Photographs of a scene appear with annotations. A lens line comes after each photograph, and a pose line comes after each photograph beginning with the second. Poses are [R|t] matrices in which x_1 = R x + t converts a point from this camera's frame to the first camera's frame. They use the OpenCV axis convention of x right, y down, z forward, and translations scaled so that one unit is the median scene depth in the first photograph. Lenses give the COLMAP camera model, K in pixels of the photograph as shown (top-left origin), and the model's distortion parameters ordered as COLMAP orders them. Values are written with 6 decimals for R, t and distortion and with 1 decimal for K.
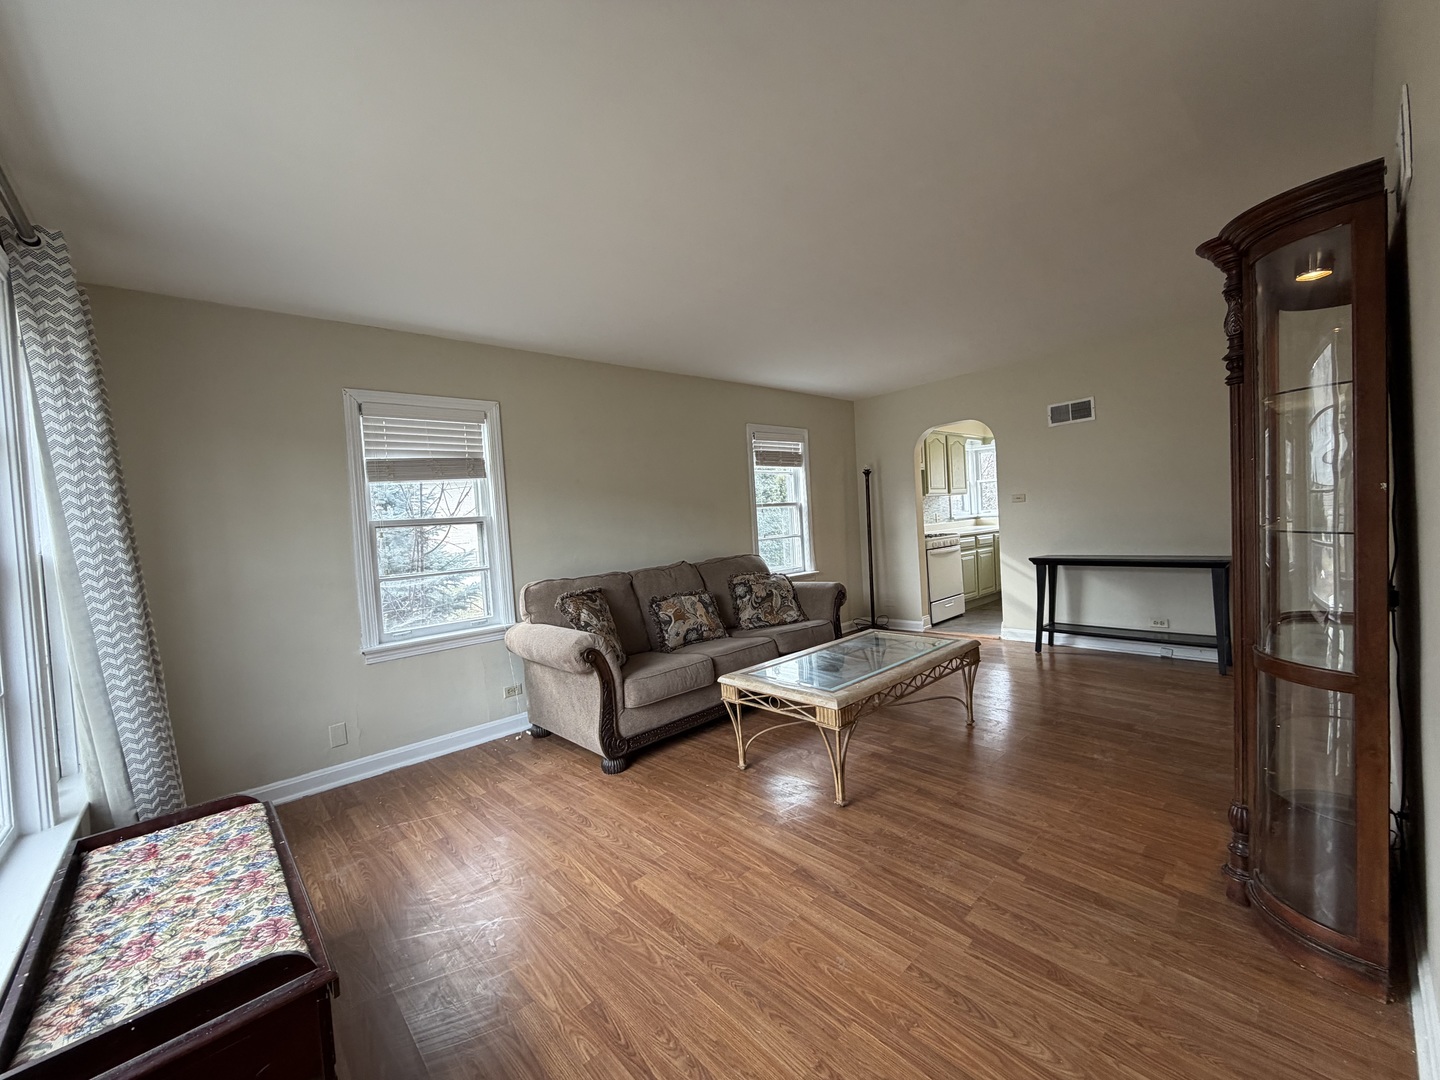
lens RADIAL K [[570.6, 0, 717.6], [0, 570.6, 538.9], [0, 0, 1]] dist [-0.000070, 0.000158]
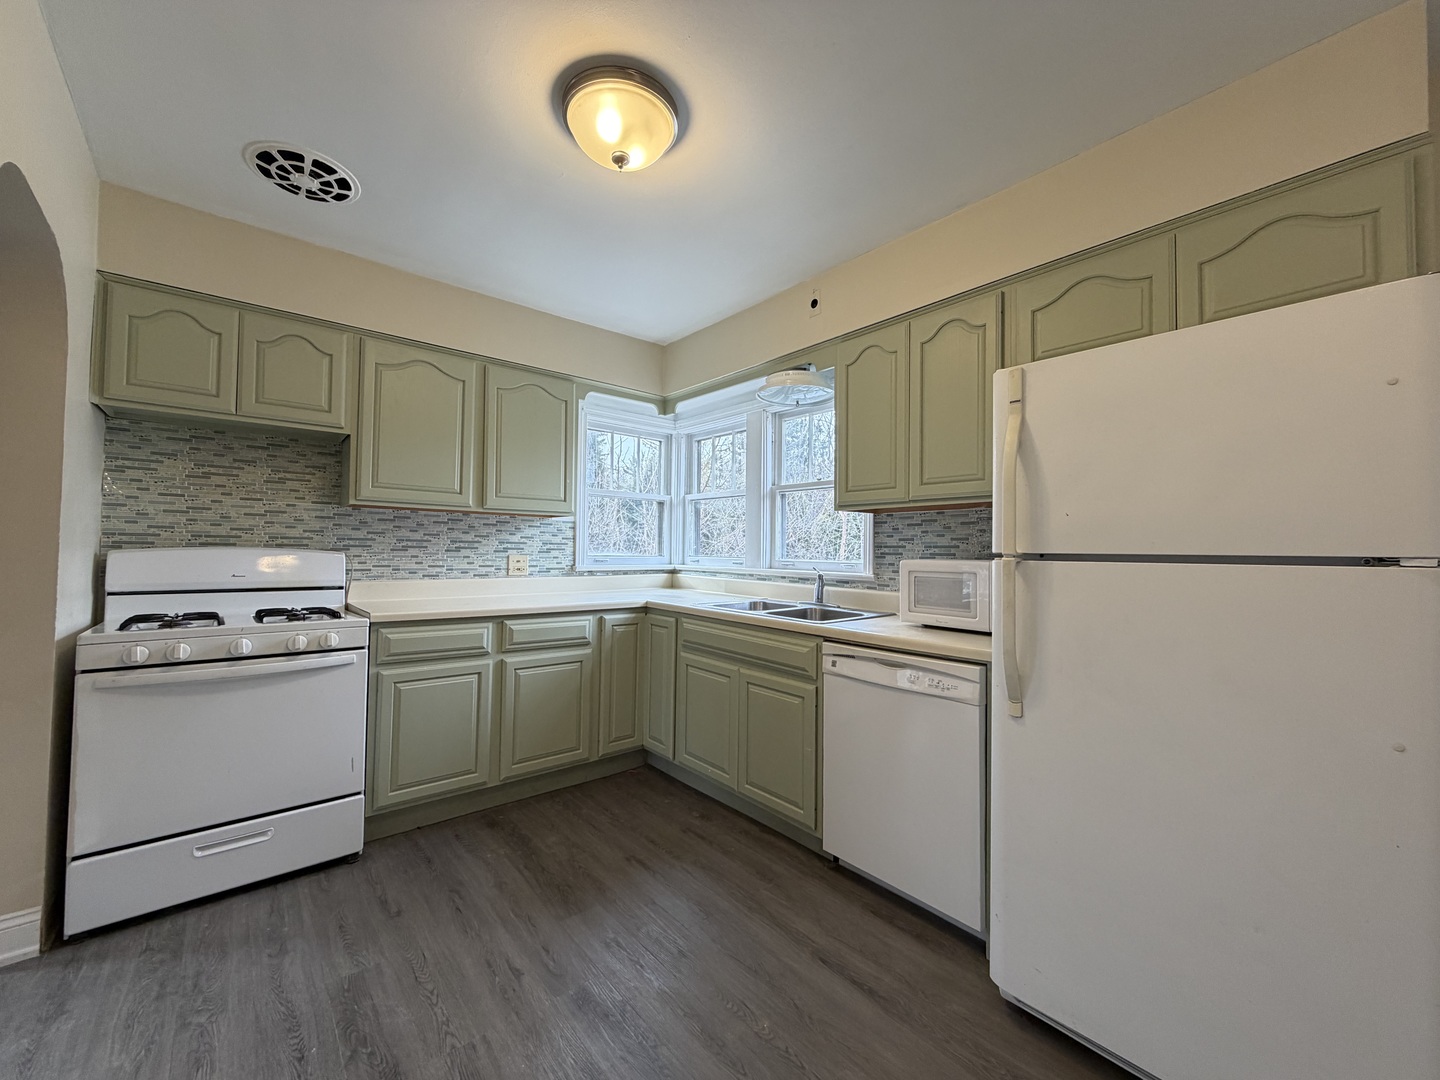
lens RADIAL K [[570.6, 0, 717.6], [0, 570.6, 538.9], [0, 0, 1]] dist [-0.000070, 0.000158]
pose [[0.996386, 0.076790, -0.036300, 1.738839], [-0.078636, 0.995519, -0.052512, -0.145155], [0.032105, 0.055176, 0.997960, 1.787033]]
